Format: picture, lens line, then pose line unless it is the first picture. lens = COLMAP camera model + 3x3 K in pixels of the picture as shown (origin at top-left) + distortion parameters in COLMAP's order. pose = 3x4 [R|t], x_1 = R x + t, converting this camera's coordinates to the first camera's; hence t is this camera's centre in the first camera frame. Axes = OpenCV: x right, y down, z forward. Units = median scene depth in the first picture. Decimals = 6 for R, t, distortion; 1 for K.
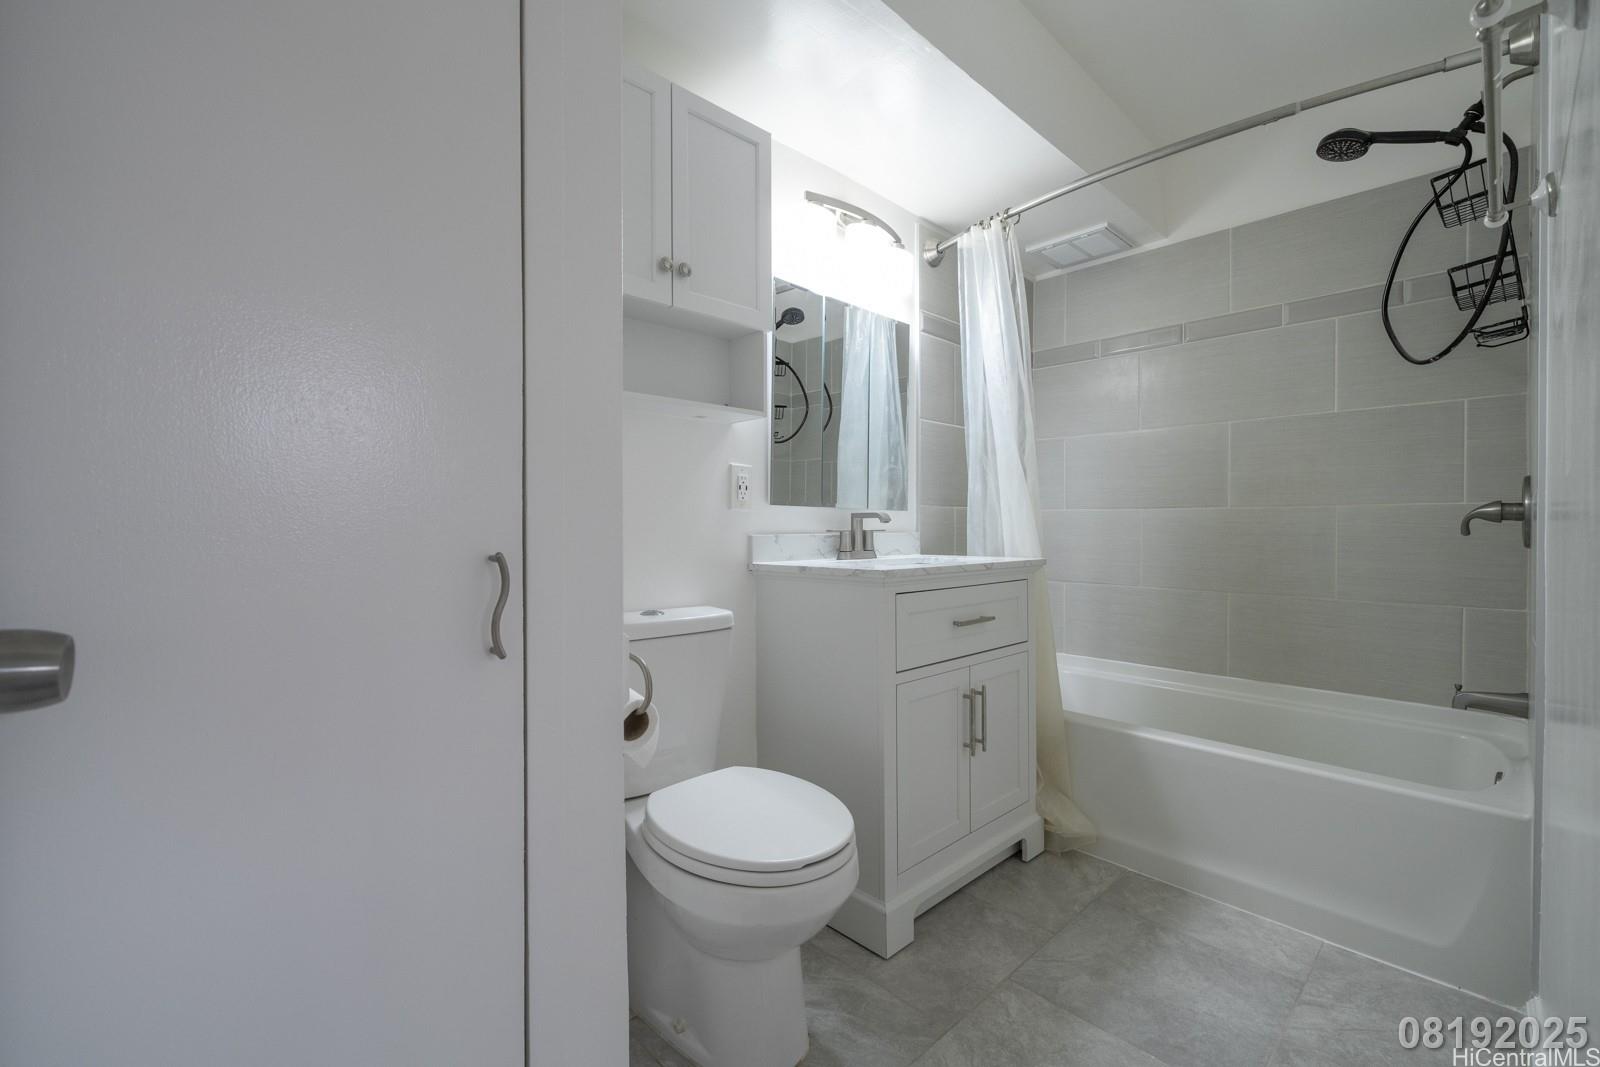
lens RADIAL K [[699.4, 0, 808.6], [0, 699.4, 535.1], [0, 0, 1]] dist [0.001546, -0.000101]
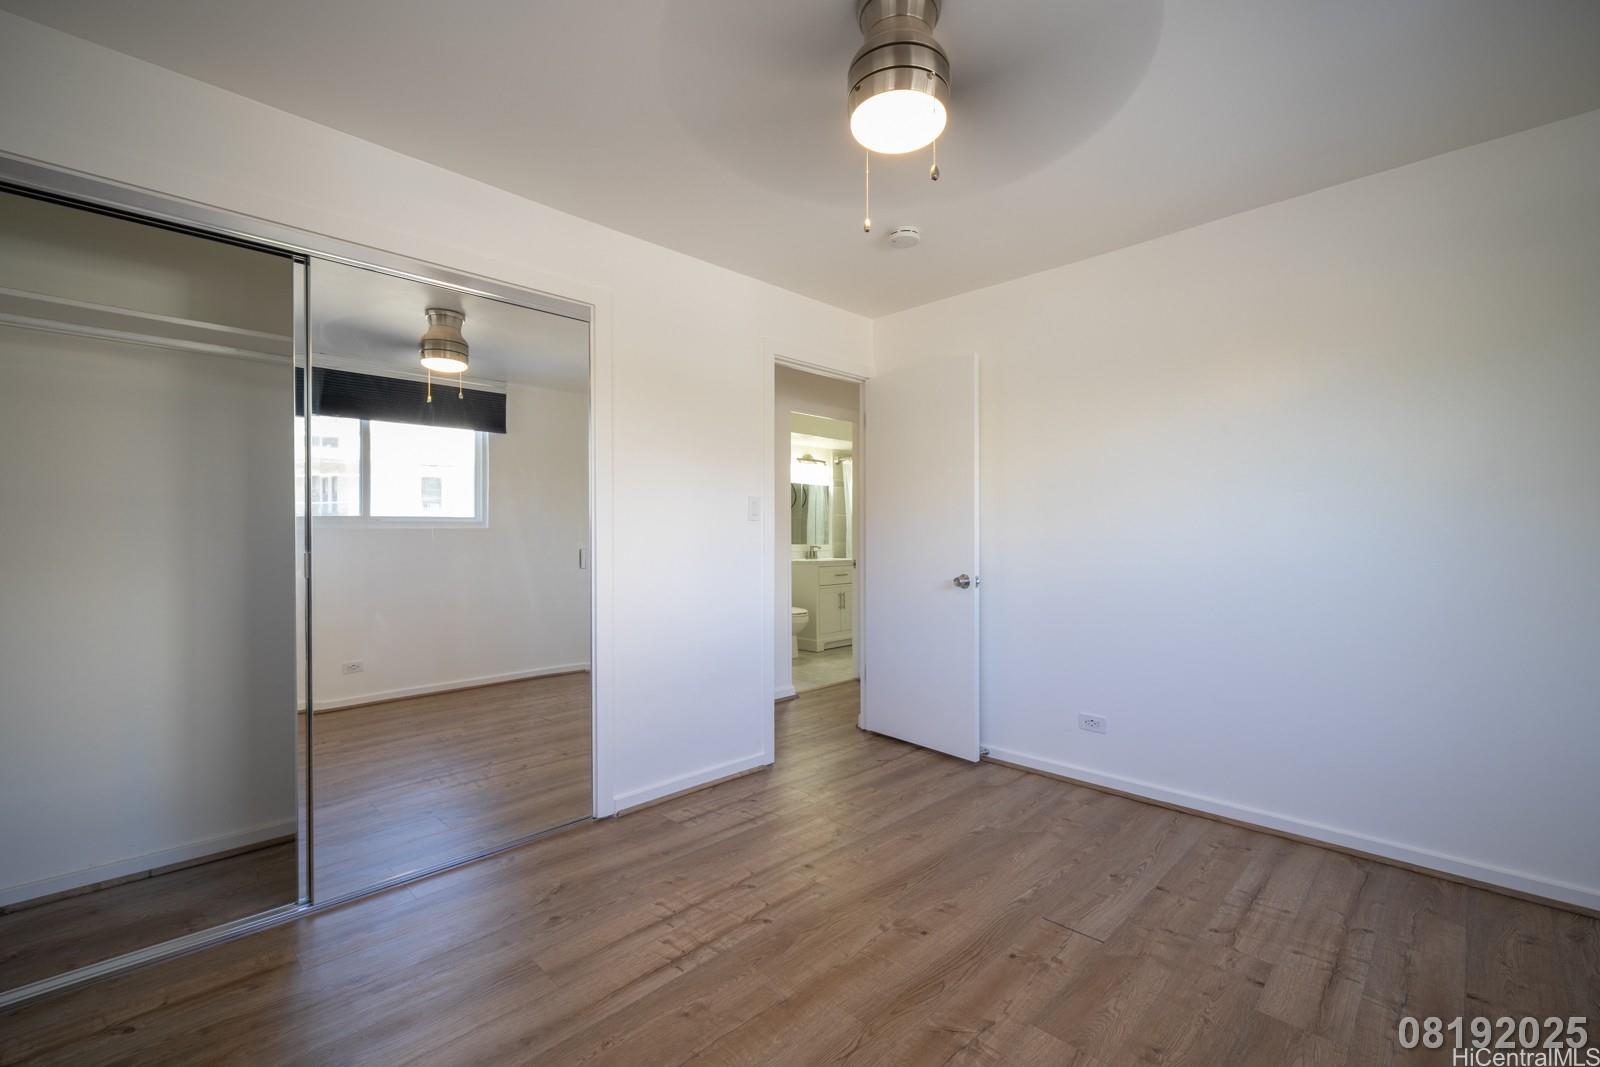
lens RADIAL K [[699.4, 0, 808.6], [0, 699.4, 535.1], [0, 0, 1]] dist [0.001546, -0.000101]
pose [[0.999294, 0.004079, 0.037355, -0.078263], [-0.003659, 0.999929, -0.011312, -0.046194], [-0.037399, 0.011167, 0.999238, -2.516225]]
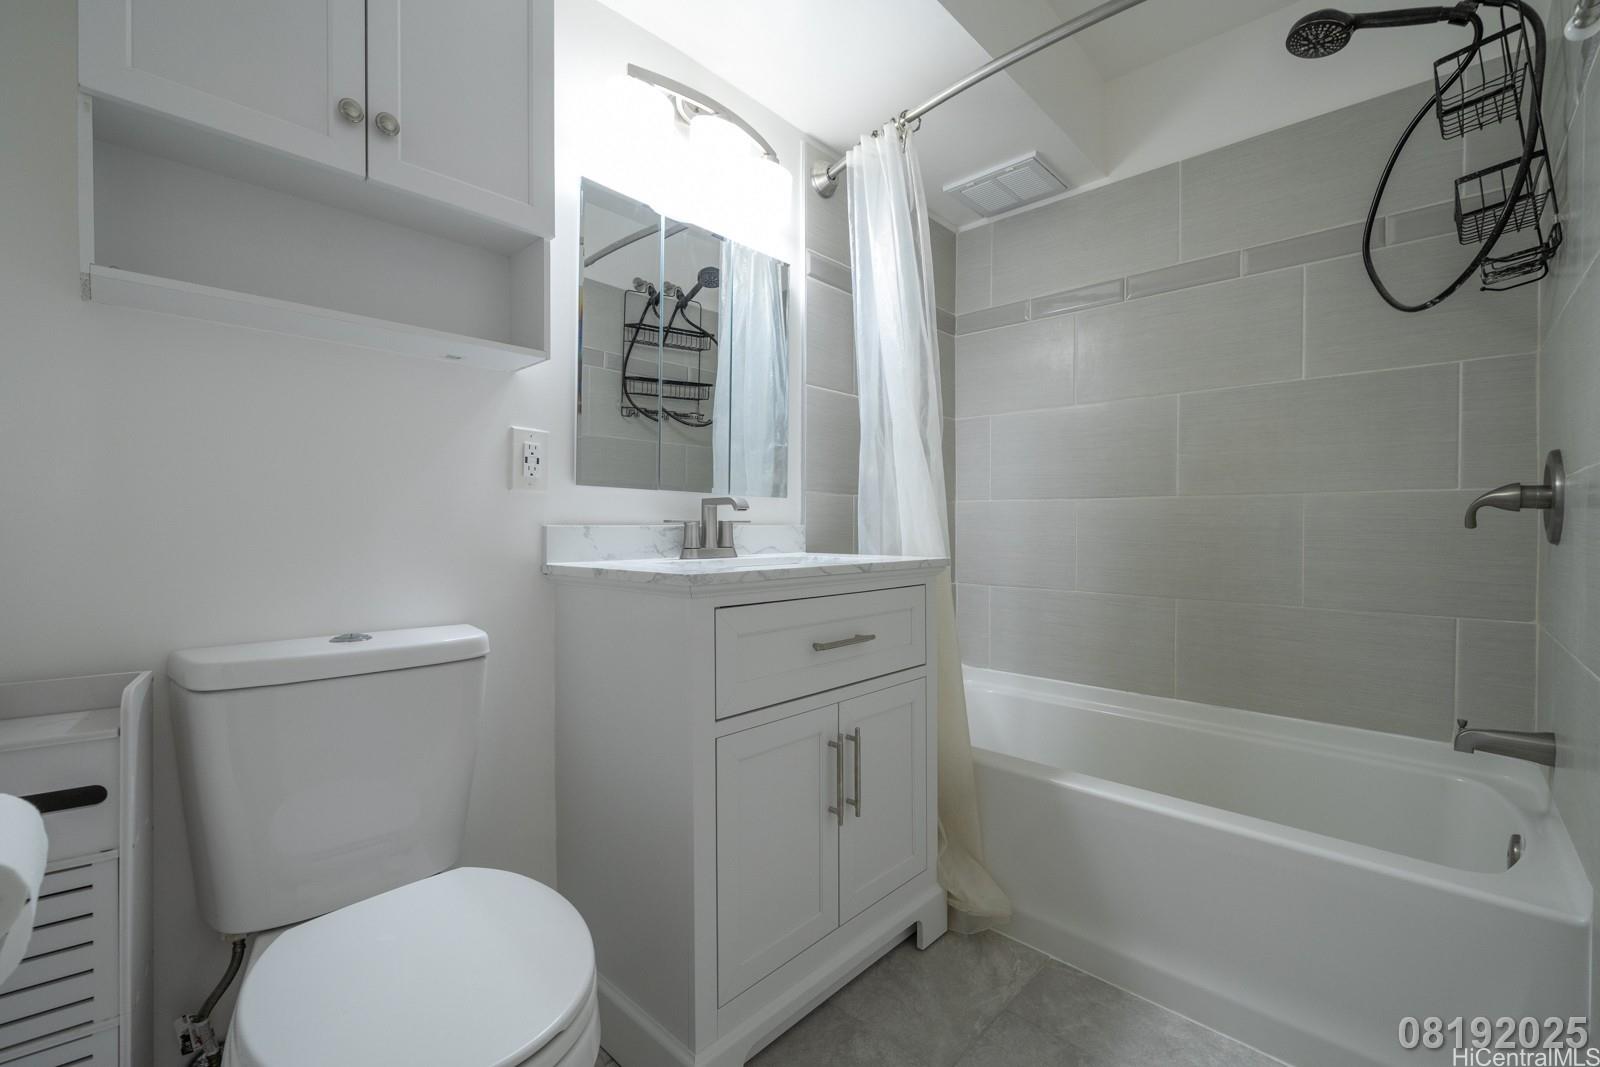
lens RADIAL K [[699.4, 0, 808.6], [0, 699.4, 535.1], [0, 0, 1]] dist [0.001546, -0.000101]
pose [[0.998473, 0.002414, 0.055198, 0.141754], [-0.002482, 0.999996, 0.001161, 0.007868], [-0.055195, -0.001296, 0.998475, 0.234387]]
